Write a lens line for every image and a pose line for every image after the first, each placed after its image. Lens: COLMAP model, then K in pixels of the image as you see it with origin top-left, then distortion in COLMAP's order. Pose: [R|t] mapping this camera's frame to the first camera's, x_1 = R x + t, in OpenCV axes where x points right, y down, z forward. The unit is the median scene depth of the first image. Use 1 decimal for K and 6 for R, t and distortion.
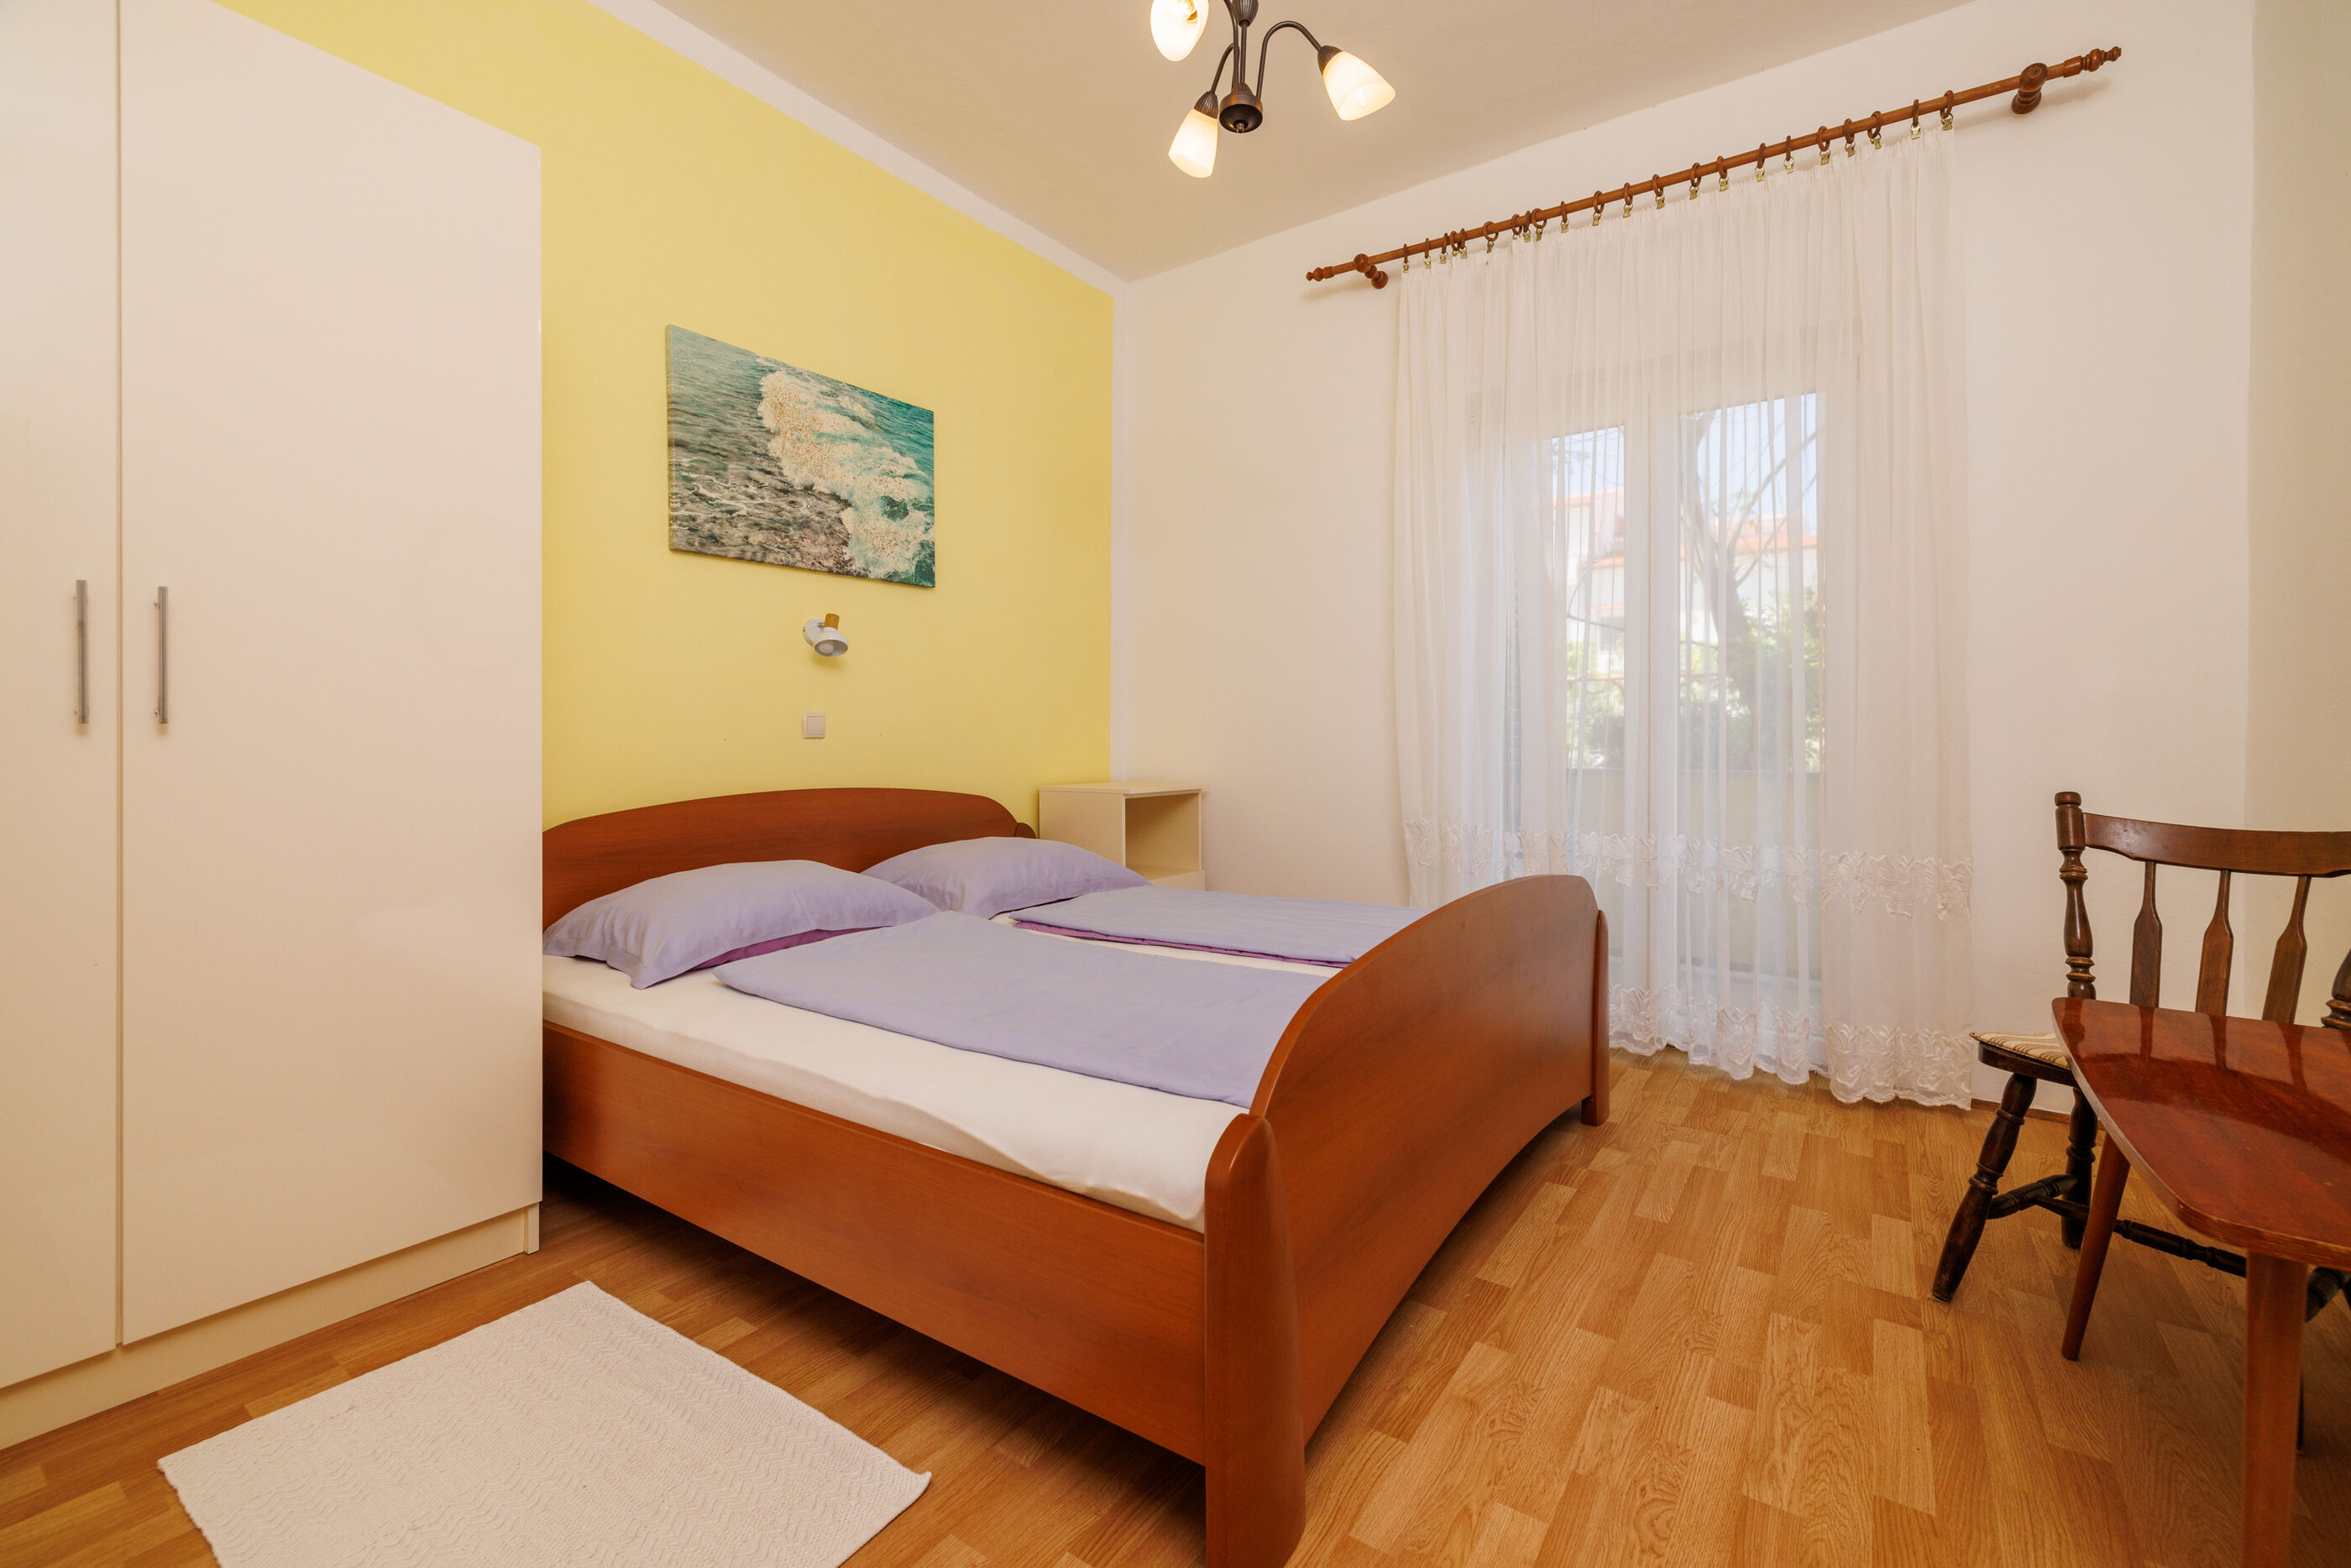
lens RADIAL K [[985.5, 0, 1267.8], [0, 985.5, 735.5], [0, 0, 1]] dist [0.002221, -0.000622]
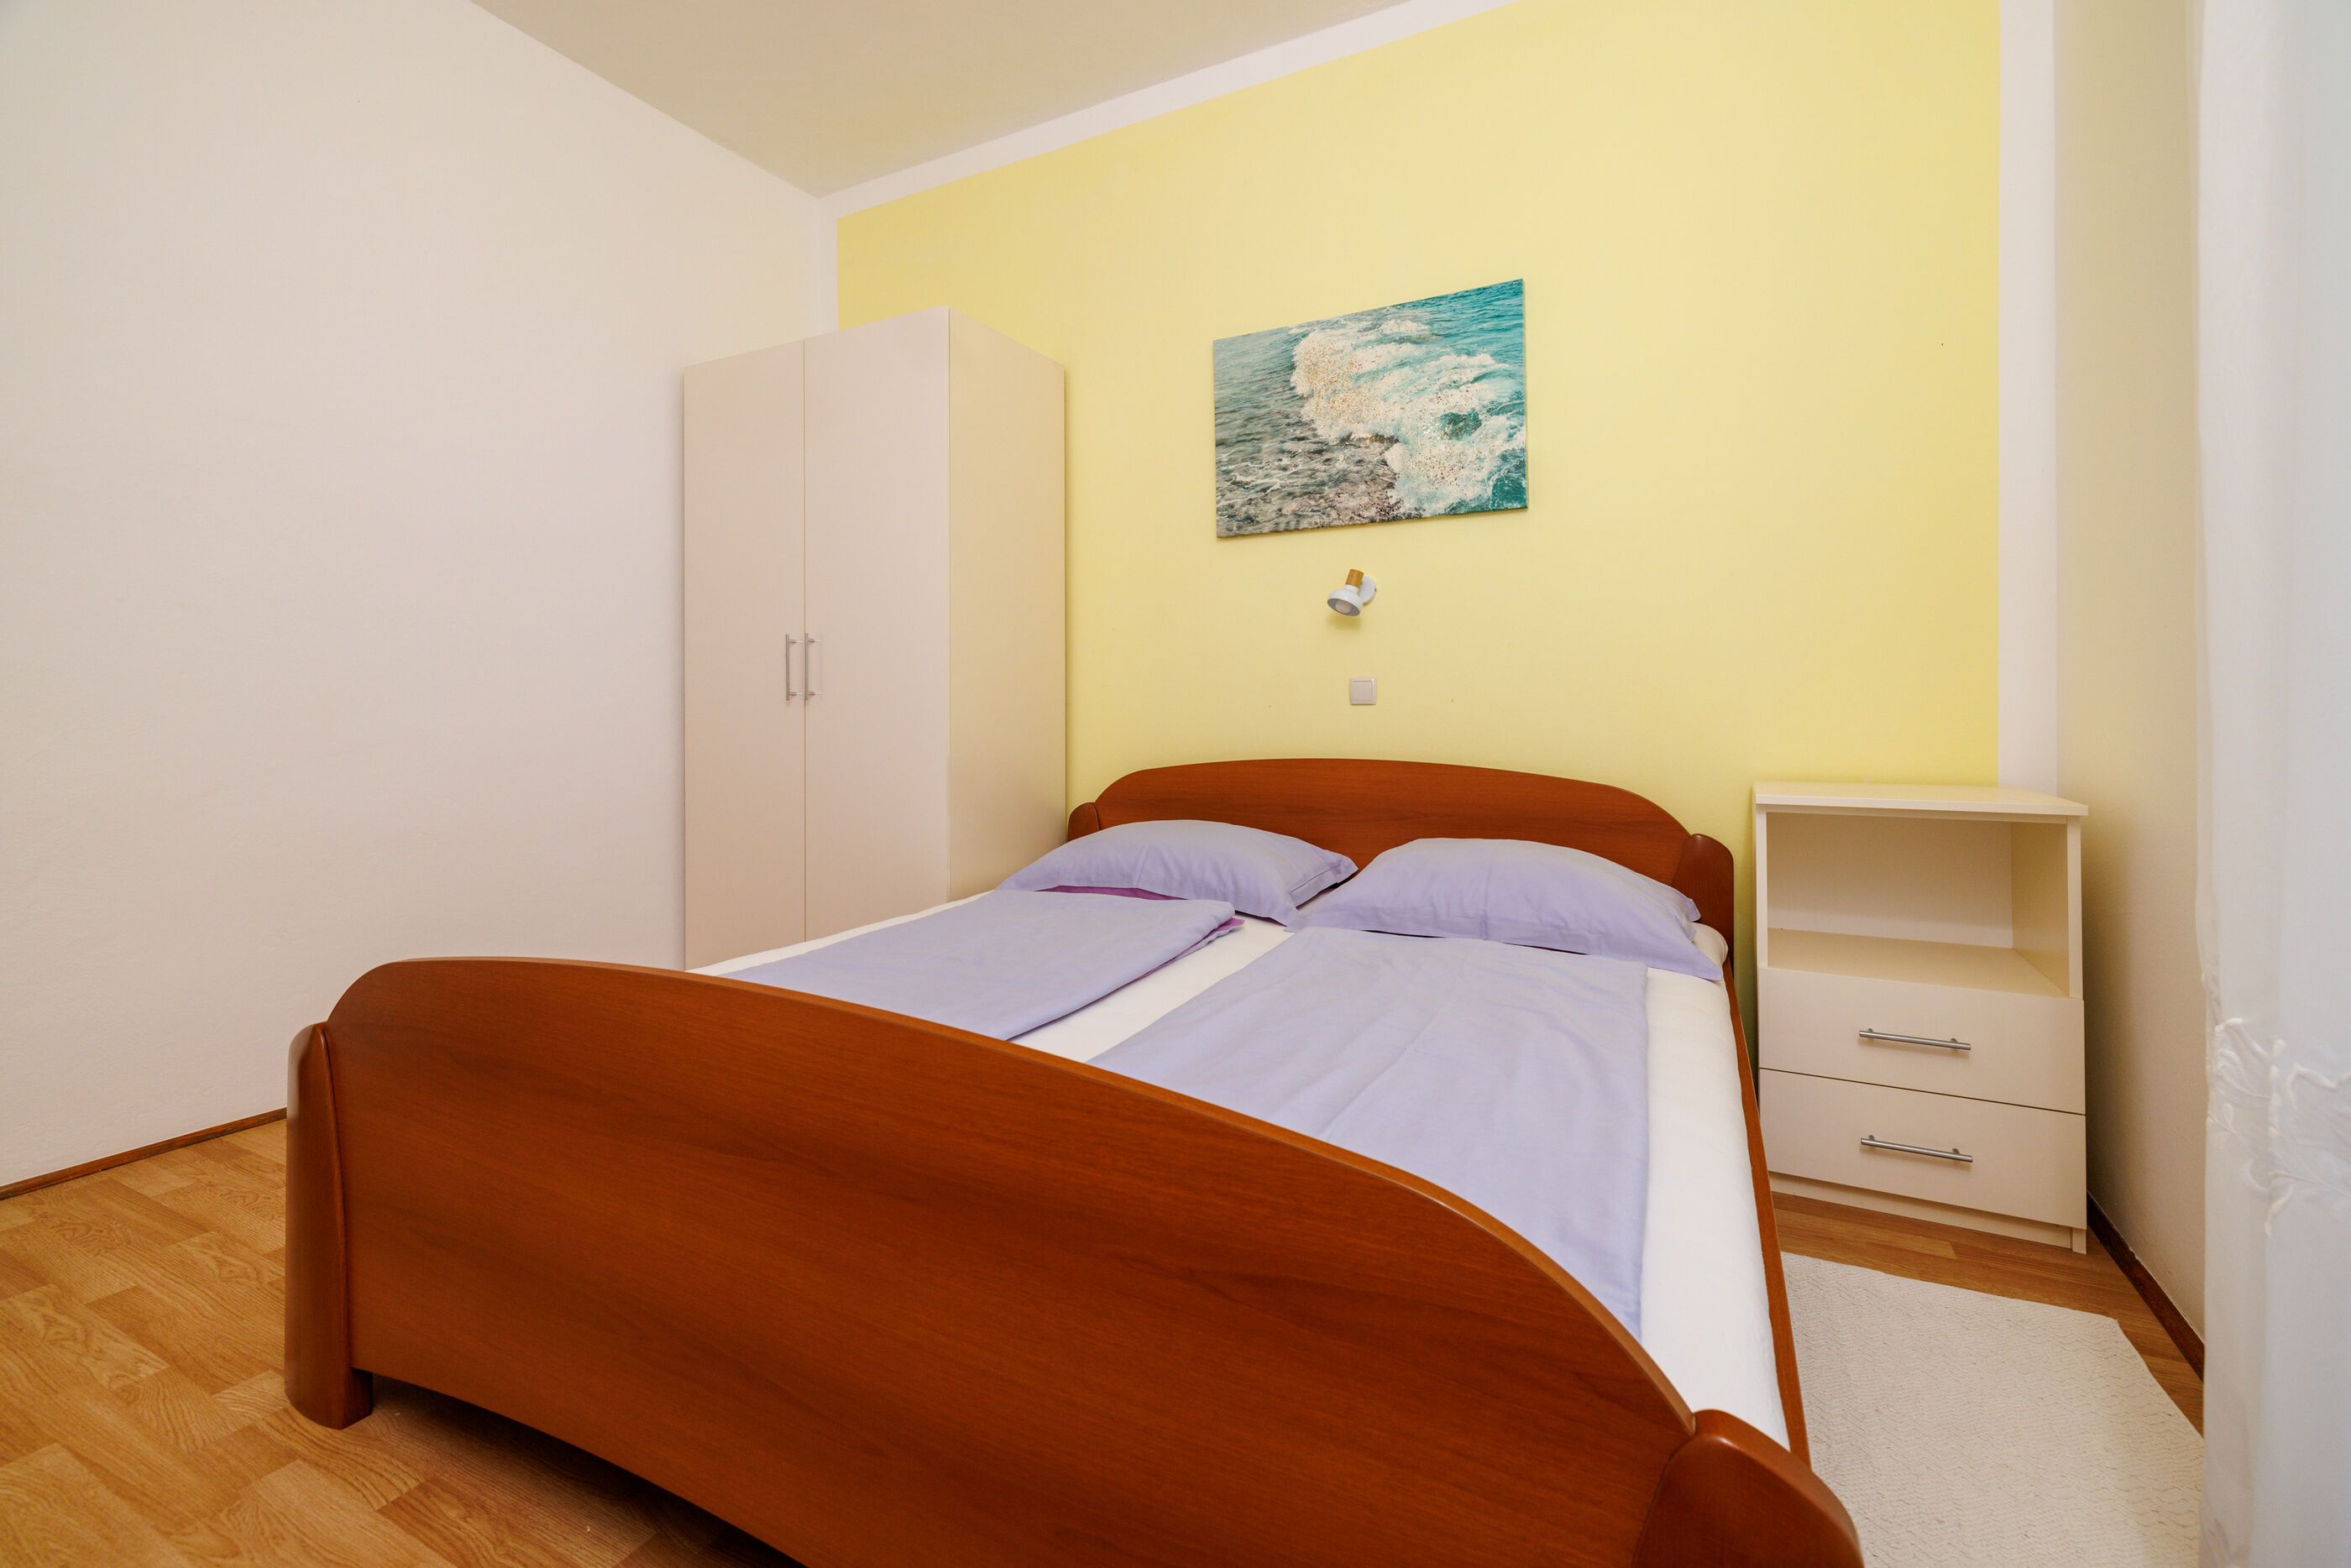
lens RADIAL K [[1022.6, 0, 1146.7], [0, 1022.6, 707.0], [0, 0, 1]] dist [-0.009950, -0.000035]
pose [[0.066064, -0.002643, -0.997812, 0.498539], [0.005380, 0.999983, -0.002292, 0.006212], [0.997801, -0.005217, 0.066077, 0.750663]]
